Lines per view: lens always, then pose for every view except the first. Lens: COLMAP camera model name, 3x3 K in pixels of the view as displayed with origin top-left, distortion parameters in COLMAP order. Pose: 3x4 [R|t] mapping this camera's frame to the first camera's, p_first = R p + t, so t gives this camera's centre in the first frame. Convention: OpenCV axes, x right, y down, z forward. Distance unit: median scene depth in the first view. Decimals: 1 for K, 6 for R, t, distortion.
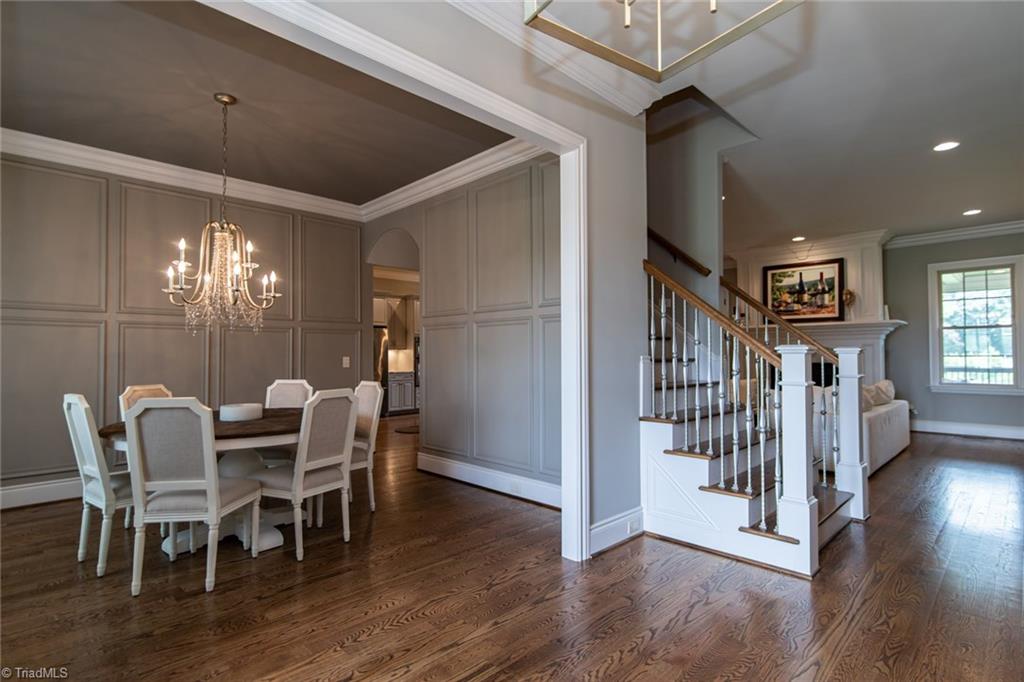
lens RADIAL K [[507.9, 0, 512.0], [0, 507.9, 341.0], [0, 0, 1]] dist [-0.001095, -0.000406]
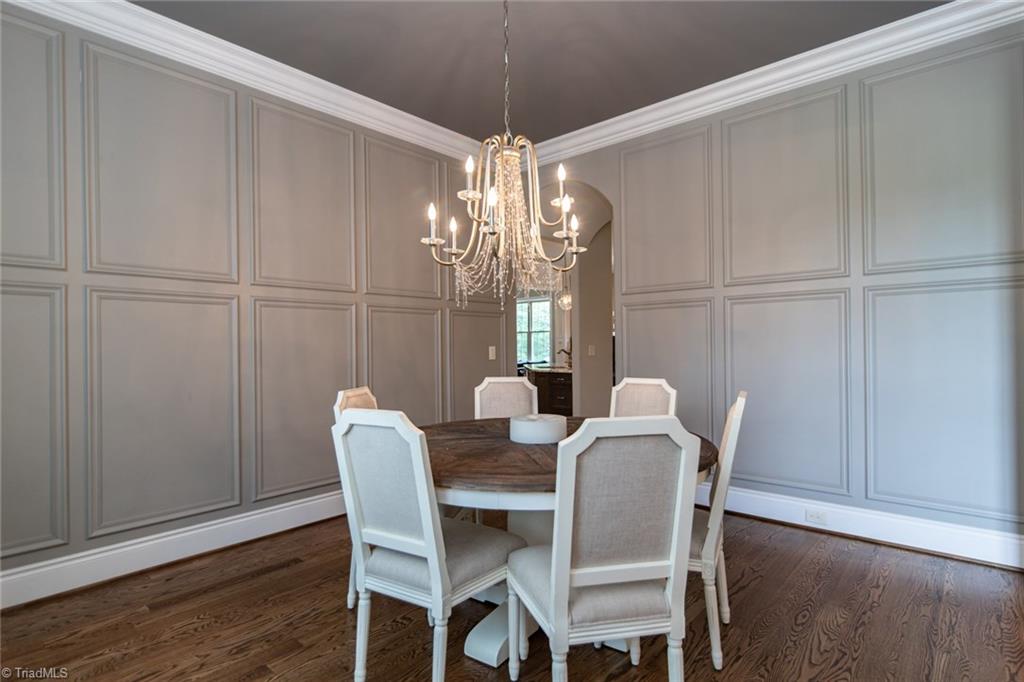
lens RADIAL K [[517.9, 0, 511.0], [0, 517.9, 343.9], [0, 0, 1]] dist [-0.000766, -0.000126]
pose [[0.997690, -0.007022, 0.067572, -0.484811], [0.005561, 0.999747, 0.021779, 0.013072], [-0.067708, -0.021353, 0.997477, 0.268196]]
